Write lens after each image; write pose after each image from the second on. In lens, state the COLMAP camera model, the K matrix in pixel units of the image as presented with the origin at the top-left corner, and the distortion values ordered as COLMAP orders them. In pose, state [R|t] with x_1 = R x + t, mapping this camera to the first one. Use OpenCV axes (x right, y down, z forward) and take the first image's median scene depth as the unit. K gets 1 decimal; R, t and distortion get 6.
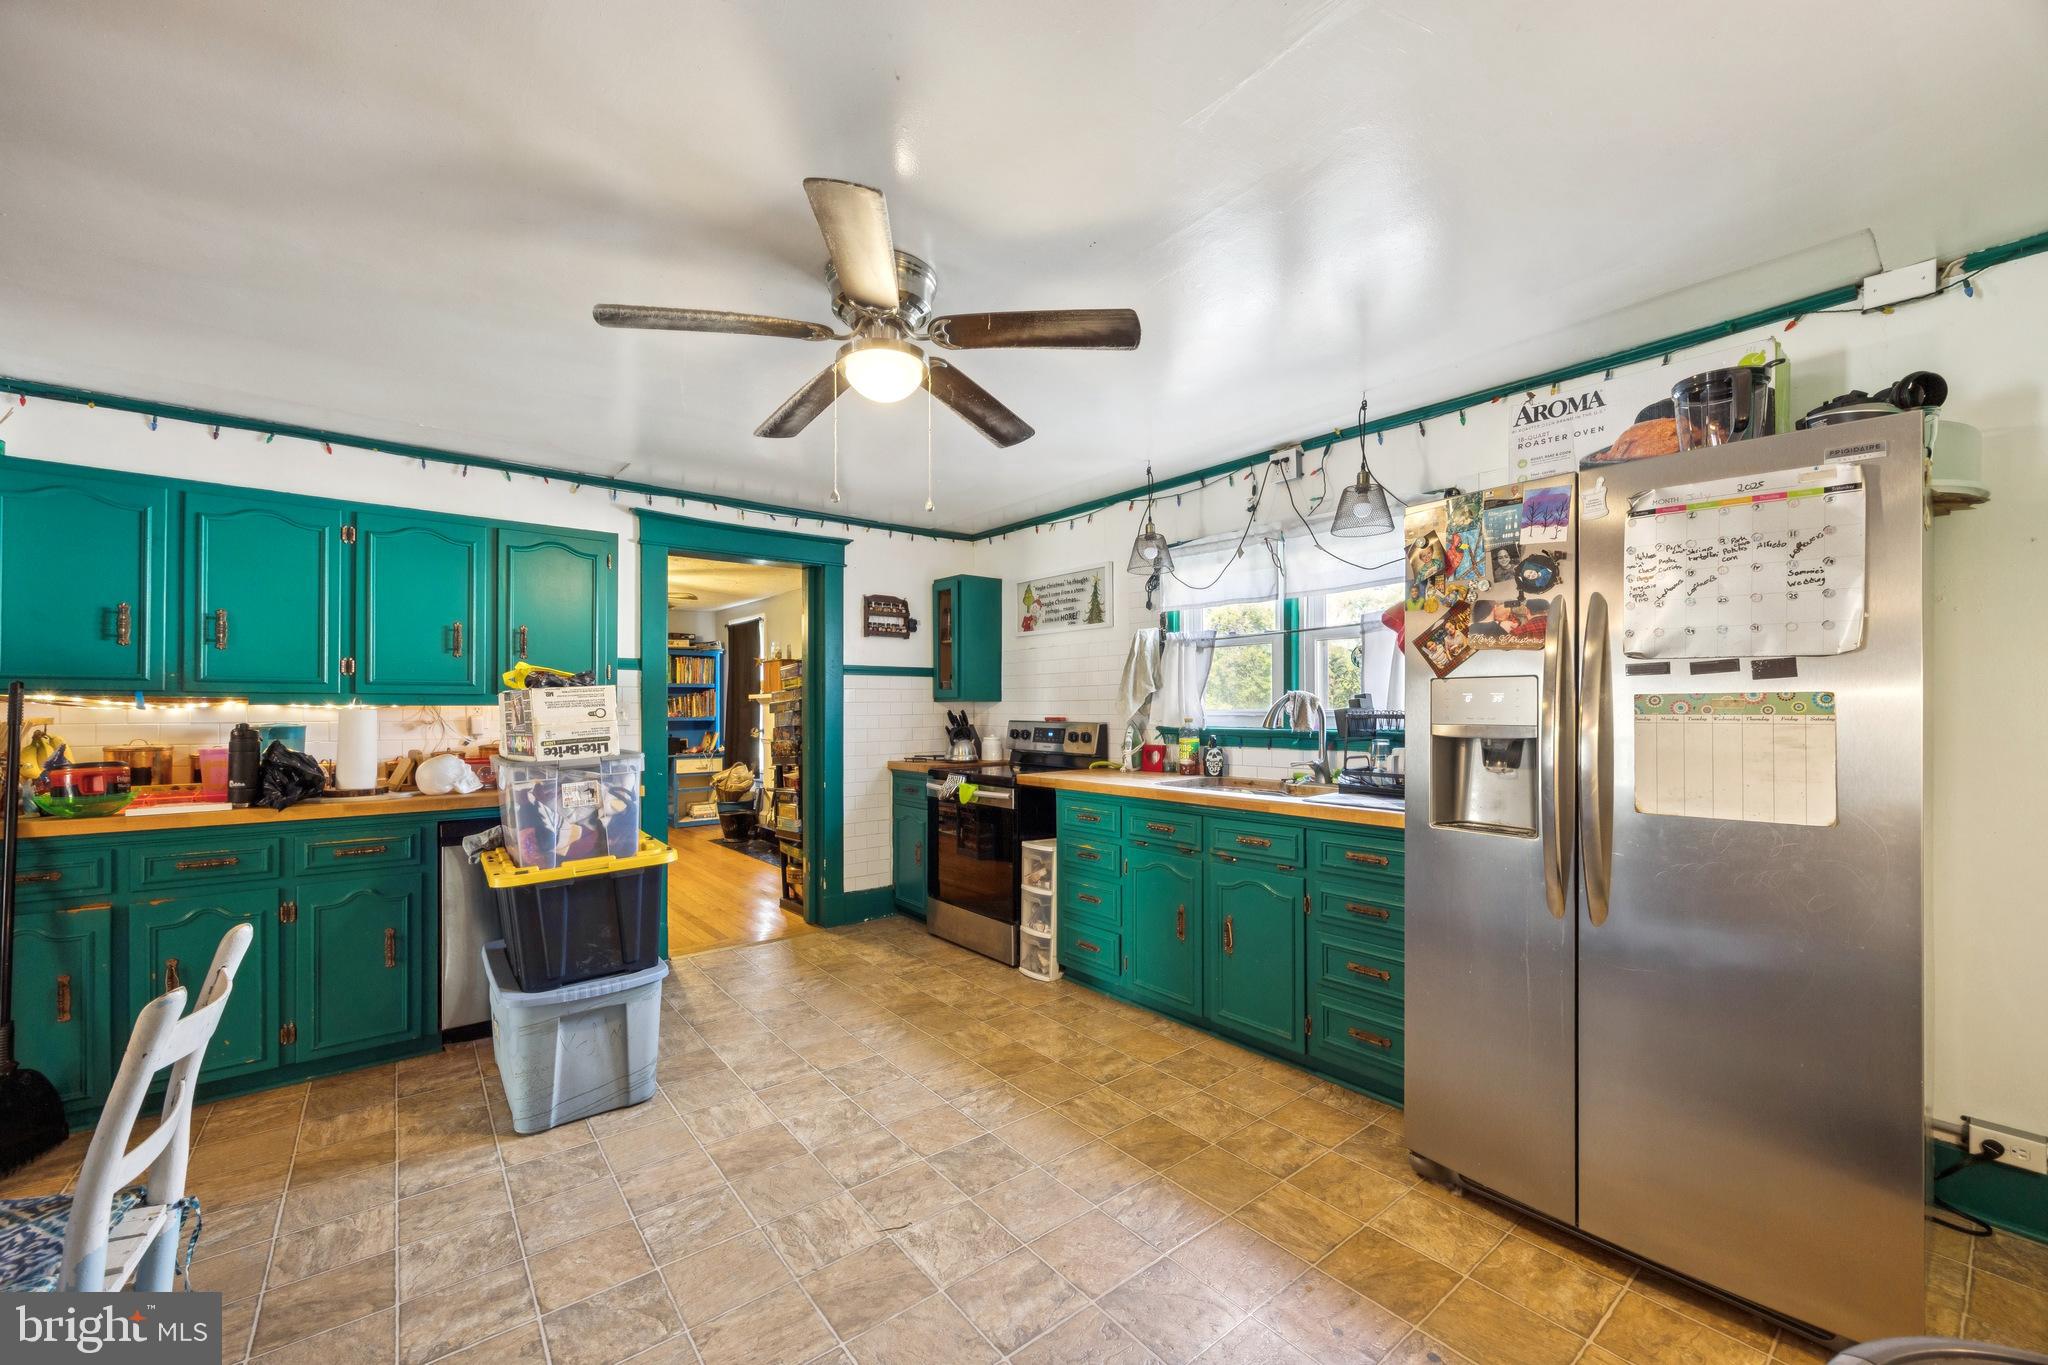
lens RADIAL K [[799.7, 0, 1038.5], [0, 799.7, 704.4], [0, 0, 1]] dist [-0.002759, -0.001156]
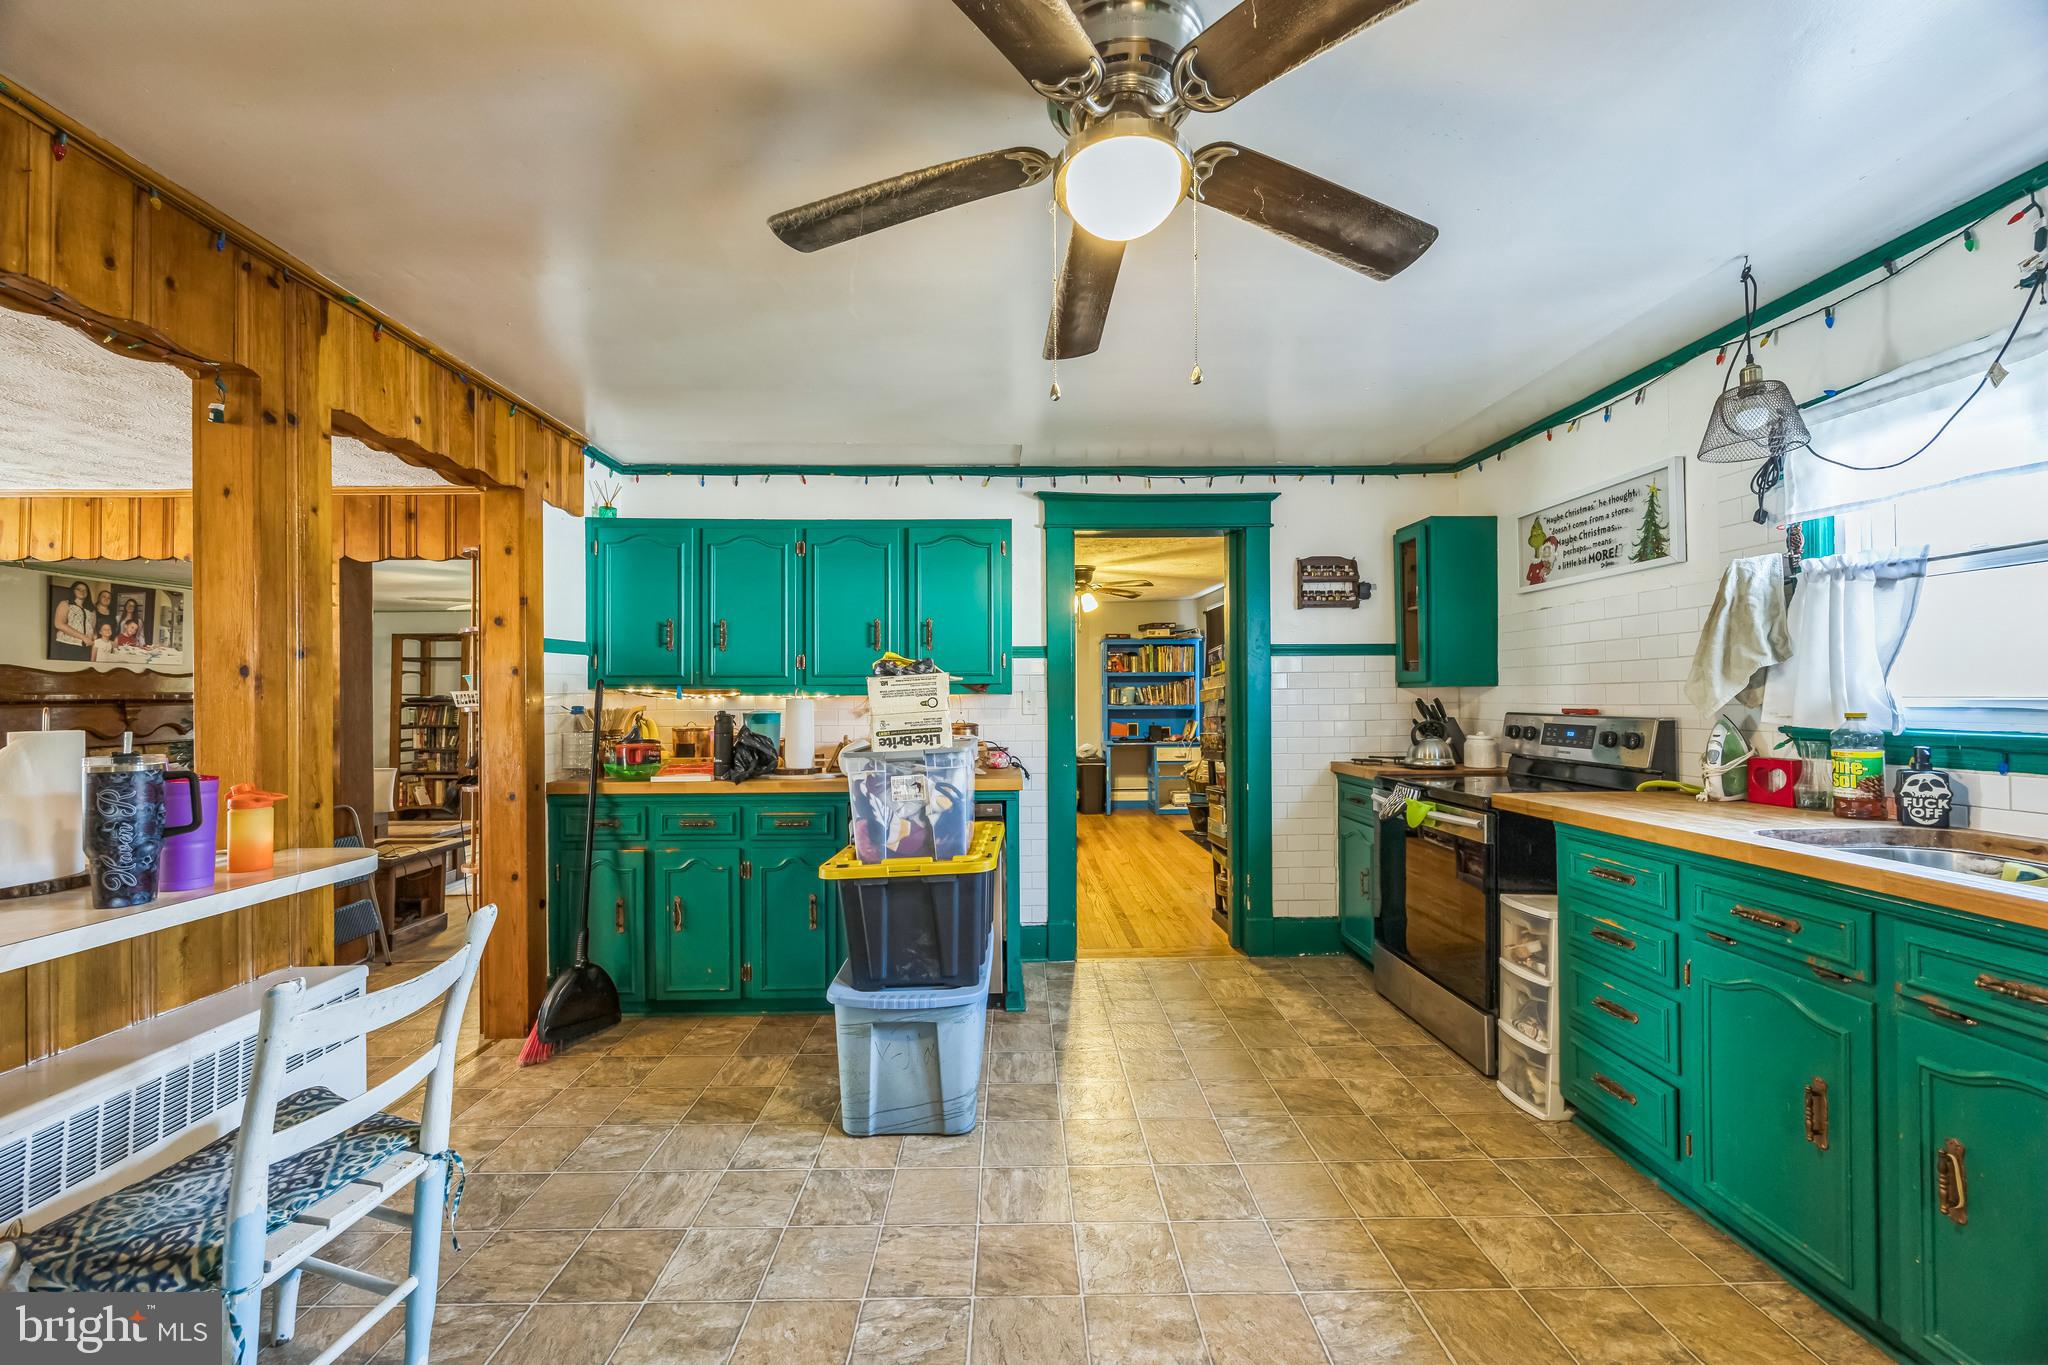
lens RADIAL K [[785.0, 0, 1020.6], [0, 785.0, 691.2], [0, 0, 1]] dist [-0.003068, 0.000161]
pose [[0.781743, -0.007211, -0.623559, 0.085872], [0.006678, 0.999973, -0.003192, 0.000966], [0.623565, -0.001669, 0.781770, 0.266001]]
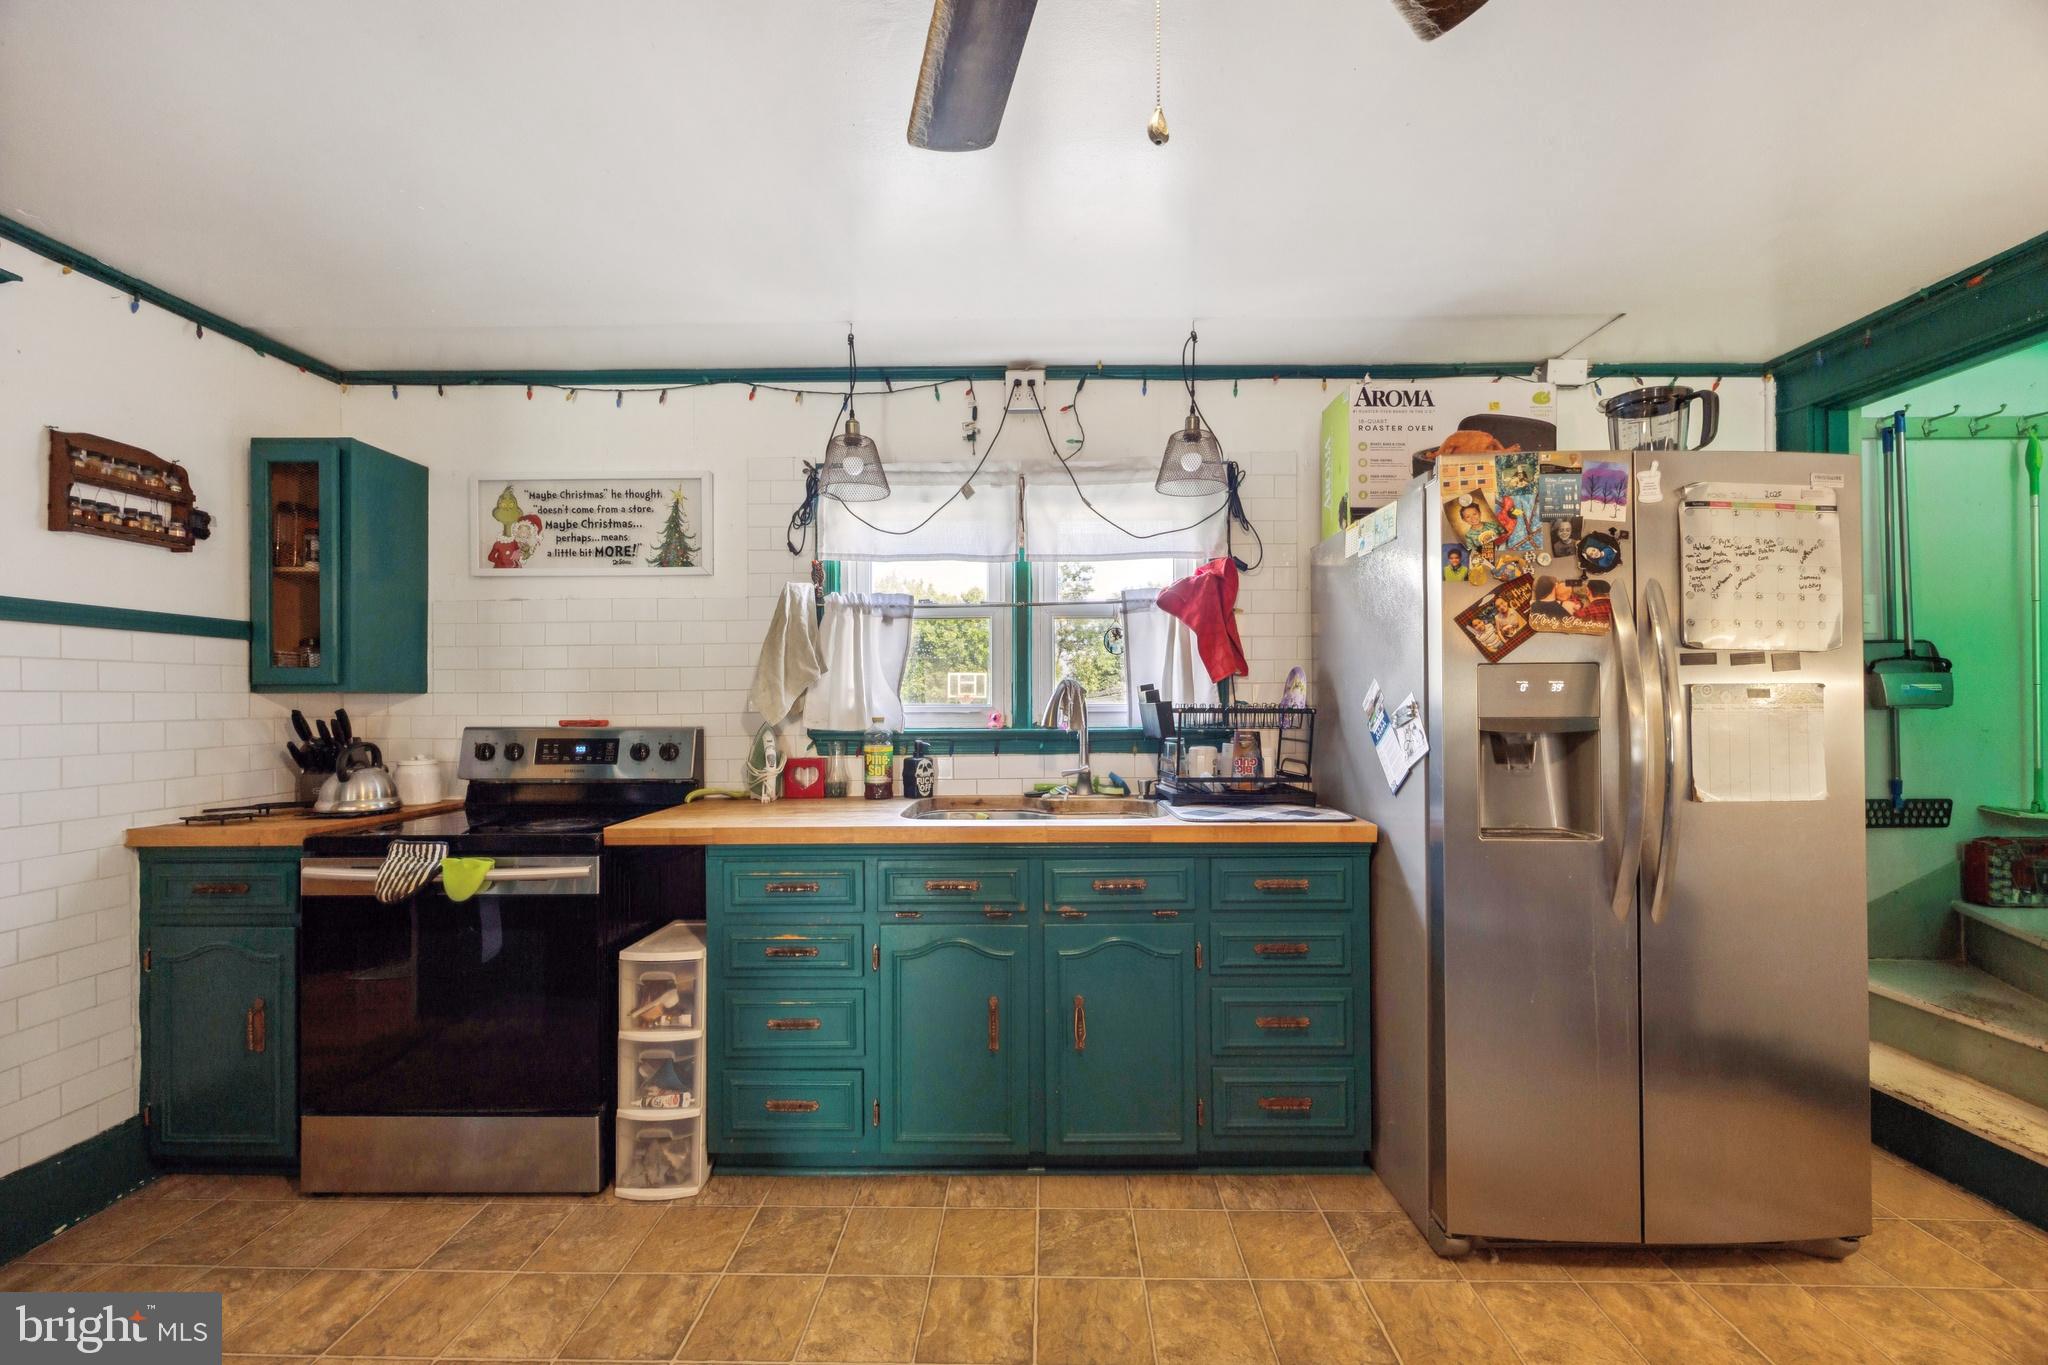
lens RADIAL K [[785.0, 0, 1036.3], [0, 785.0, 698.7], [0, 0, 1]] dist [-0.003068, 0.000161]
pose [[0.648405, 0.001240, 0.761294, -0.271643], [0.001552, 0.999994, -0.002950, 0.003951], [-0.761294, 0.003095, 0.648400, 0.504859]]
